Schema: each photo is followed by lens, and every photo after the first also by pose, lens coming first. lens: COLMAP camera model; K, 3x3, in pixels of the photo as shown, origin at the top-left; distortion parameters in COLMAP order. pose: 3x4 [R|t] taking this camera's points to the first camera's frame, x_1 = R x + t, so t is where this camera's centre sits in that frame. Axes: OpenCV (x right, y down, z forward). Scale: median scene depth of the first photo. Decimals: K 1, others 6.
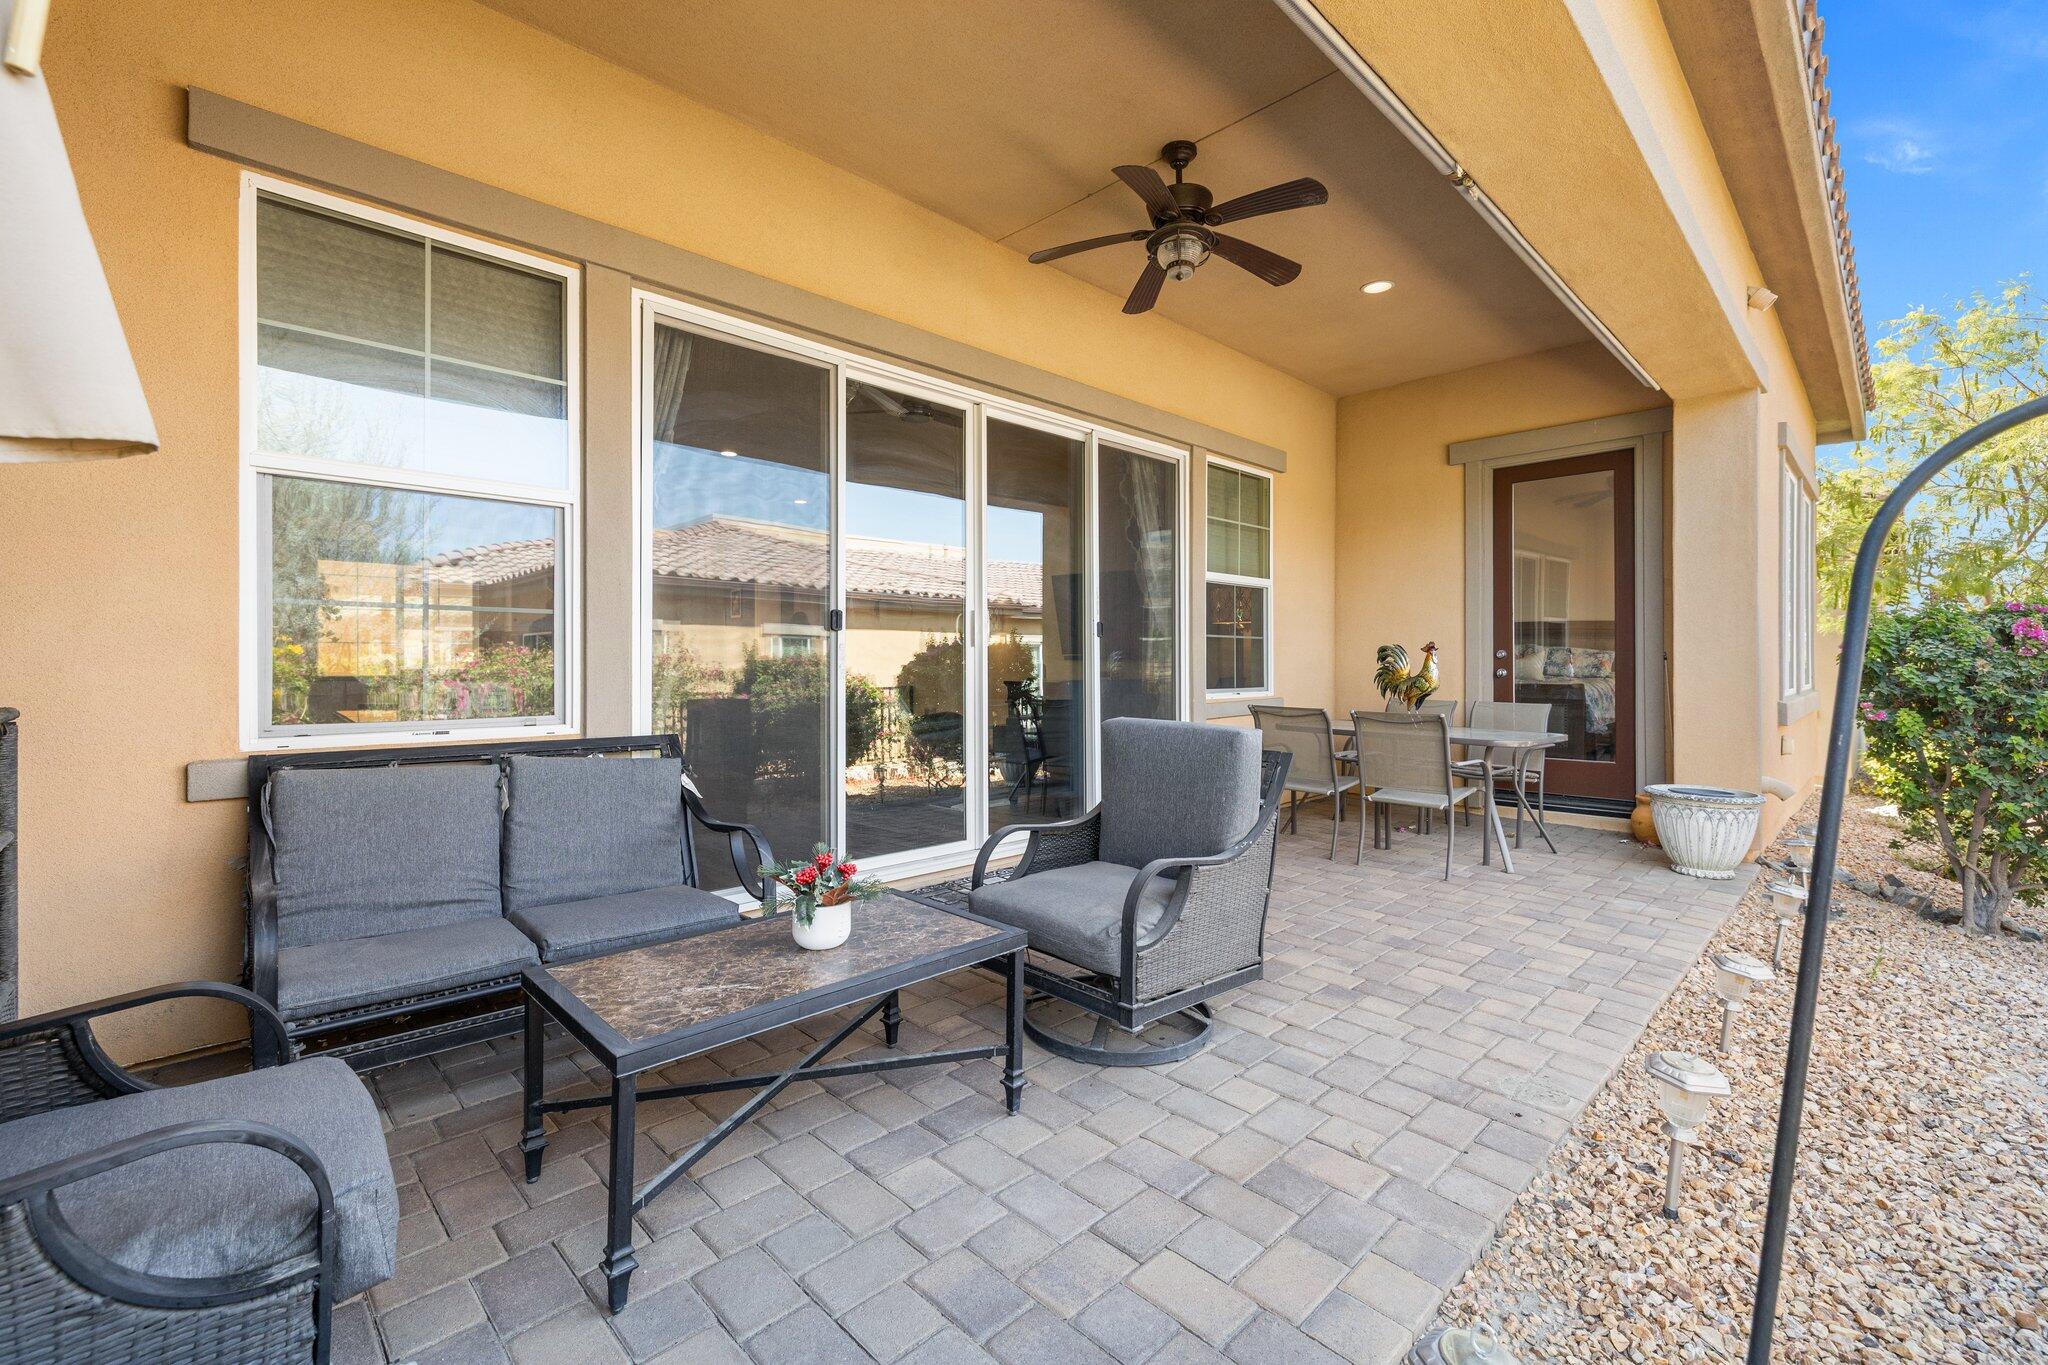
lens RADIAL K [[867.3, 0, 1023.5], [0, 867.3, 669.6], [0, 0, 1]] dist [0.000274, -0.000313]
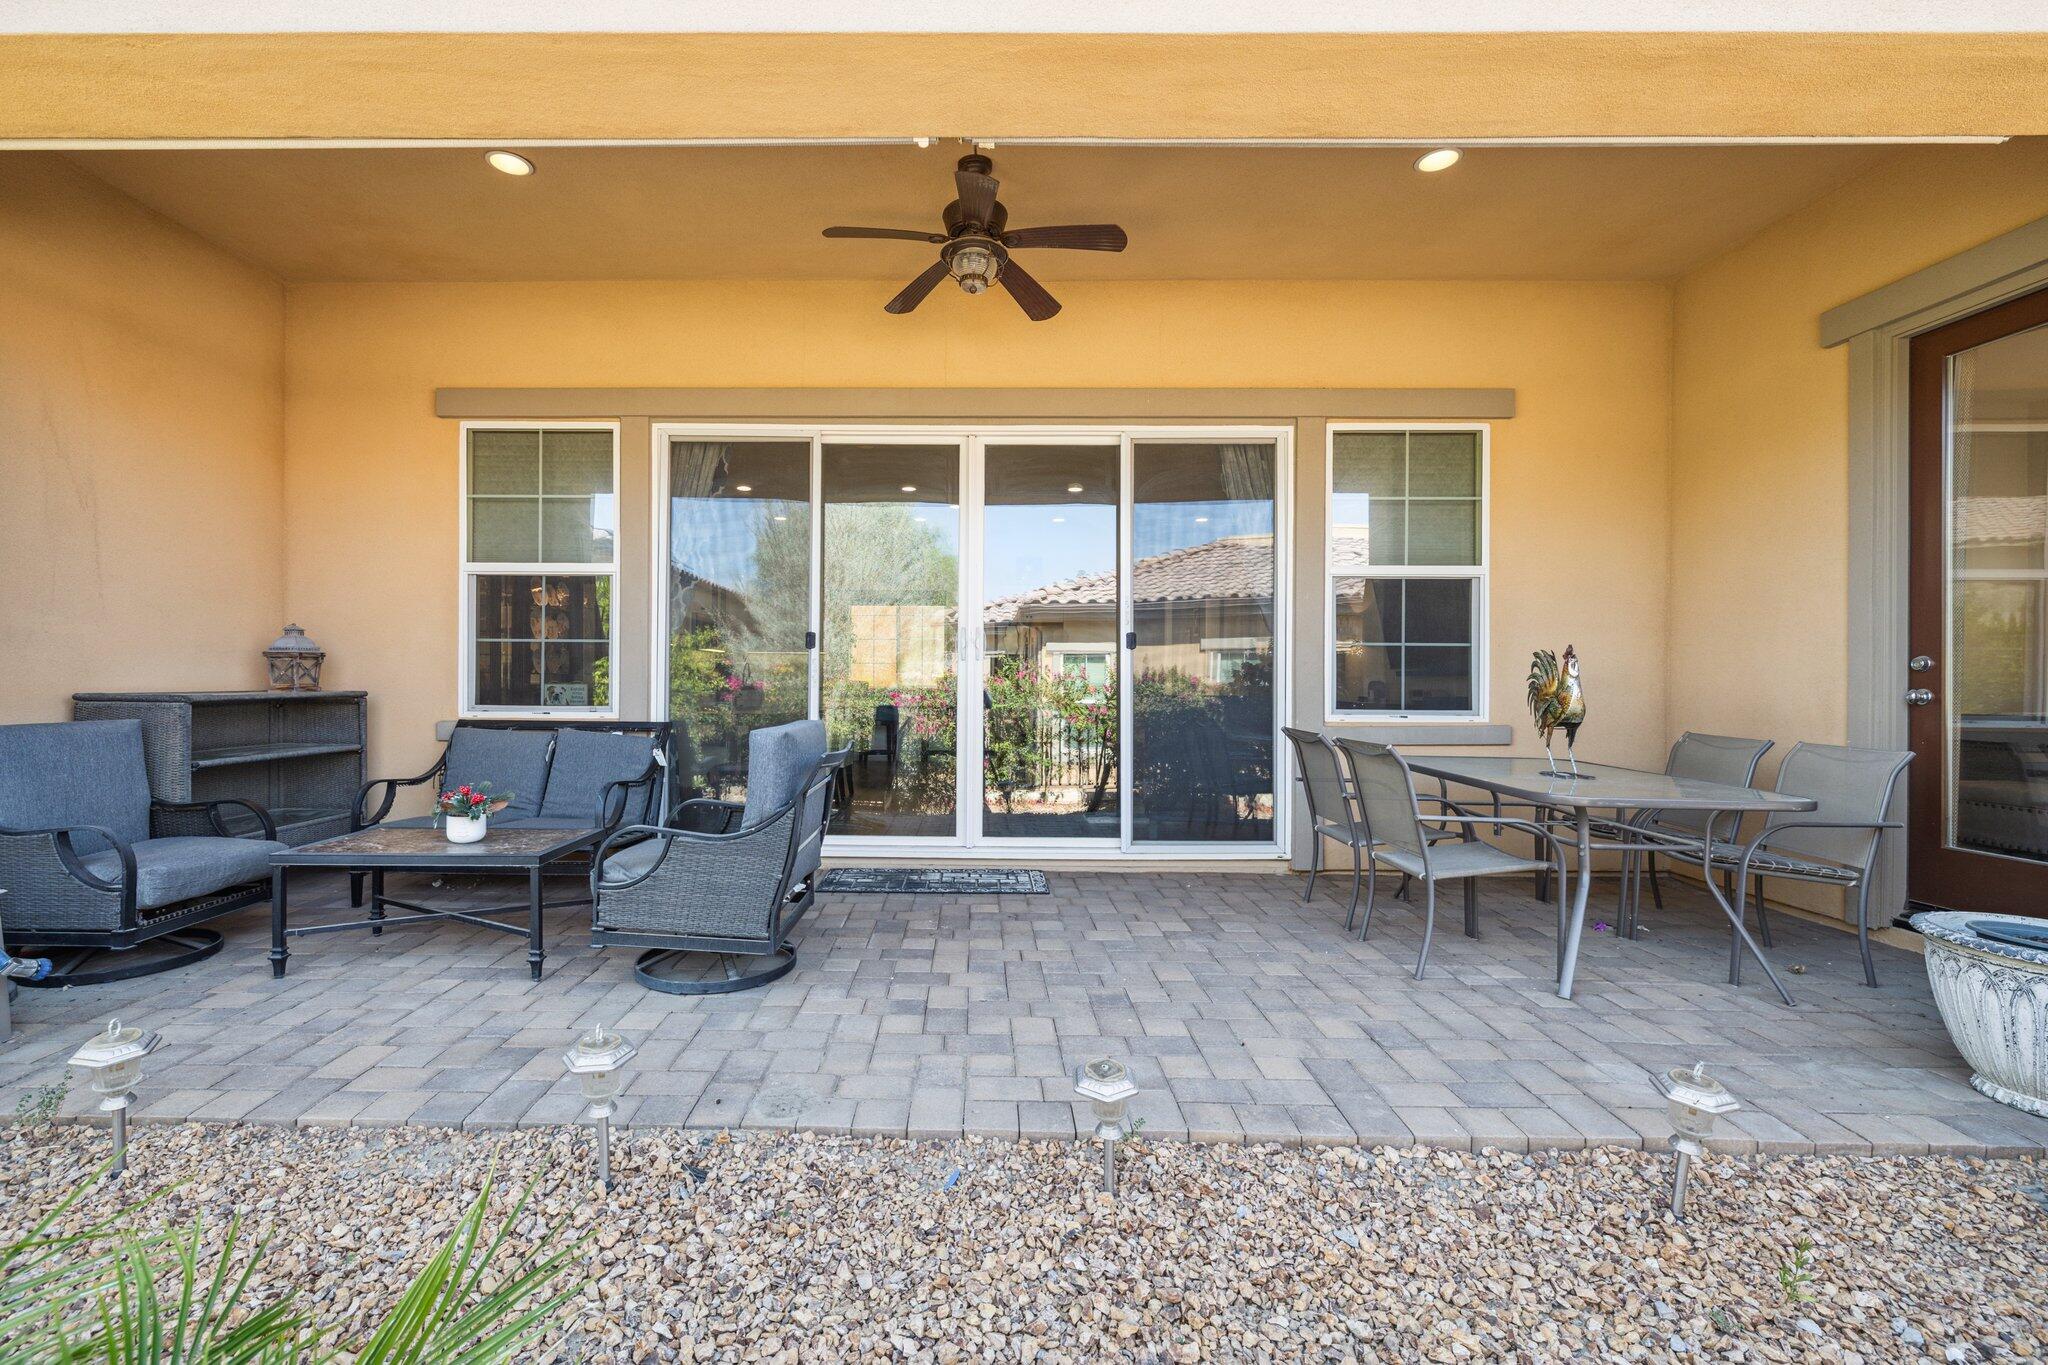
lens RADIAL K [[919.3, 0, 1024.0], [0, 919.3, 682.5], [0, 0, 1]] dist [0.000202, 0.000165]
pose [[0.707691, 0.006014, -0.706497, 1.017542], [-0.010797, 0.999939, -0.002304, 0.004694], [0.706440, 0.009258, 0.707712, 0.298623]]
